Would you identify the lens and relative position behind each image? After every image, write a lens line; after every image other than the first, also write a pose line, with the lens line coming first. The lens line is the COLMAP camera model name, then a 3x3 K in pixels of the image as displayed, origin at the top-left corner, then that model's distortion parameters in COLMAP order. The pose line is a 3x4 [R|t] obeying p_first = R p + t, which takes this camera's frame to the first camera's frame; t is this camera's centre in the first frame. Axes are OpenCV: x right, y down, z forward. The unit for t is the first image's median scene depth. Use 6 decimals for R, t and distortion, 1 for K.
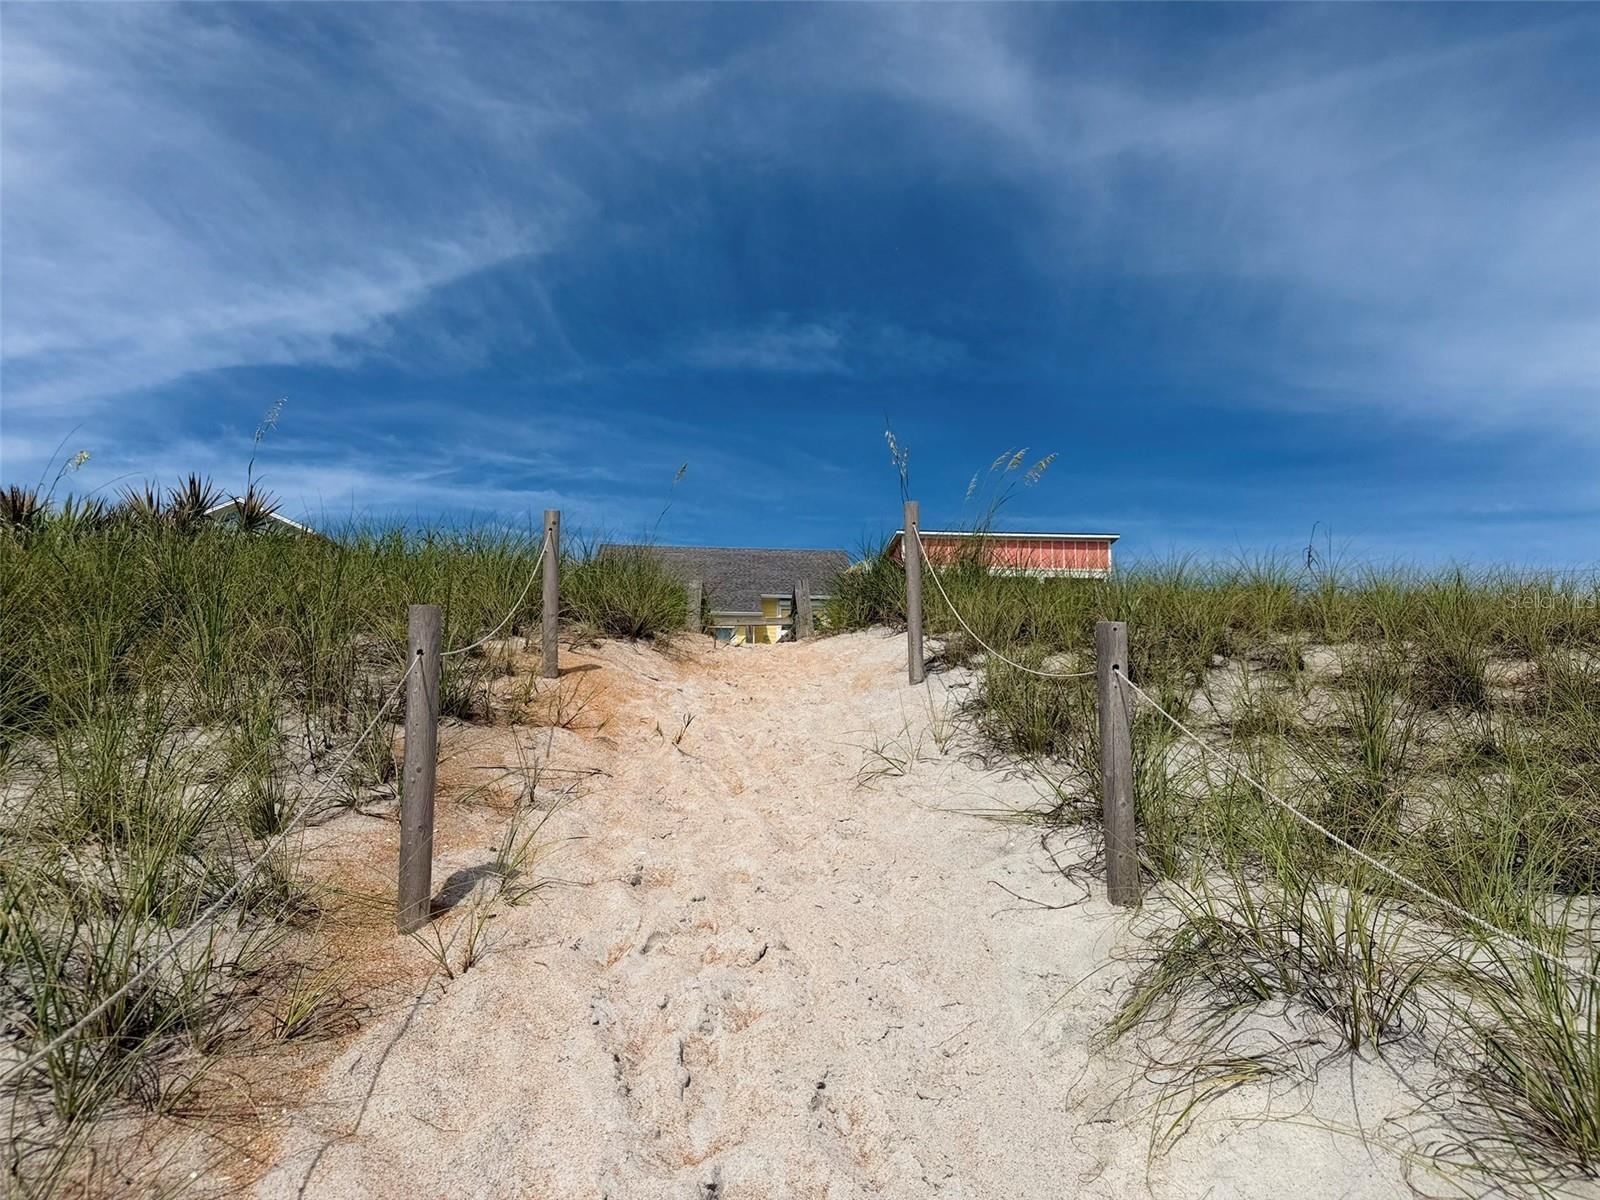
lens RADIAL K [[1128.0, 0, 800.0], [0, 1128.0, 600.0], [0, 0, 1]] dist [0.001874, -0.032240]
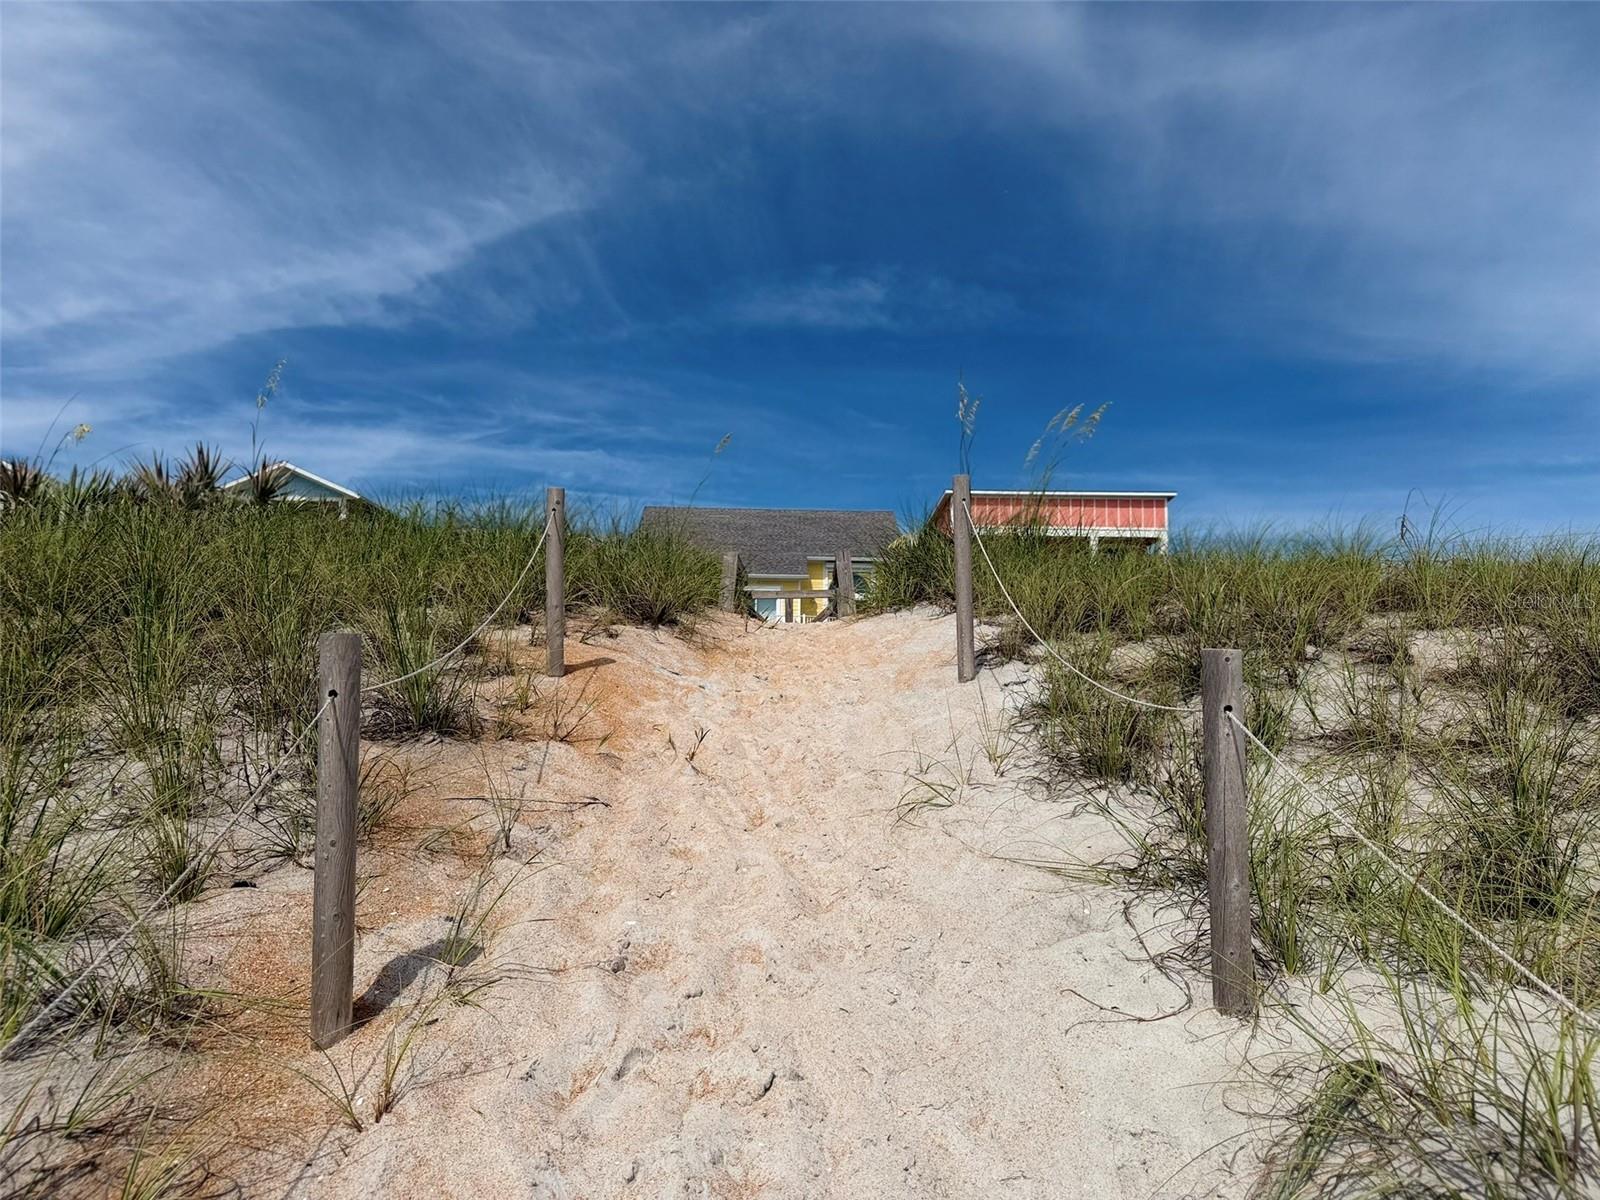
lens RADIAL K [[1129.9, 0, 809.2], [0, 1129.9, 602.6], [0, 0, 1]] dist [0.005402, -0.027492]
pose [[0.999383, -0.003965, -0.034892, 0.014083], [0.005330, 0.999221, 0.039102, -0.029116], [0.034710, -0.039264, 0.998626, 0.145479]]
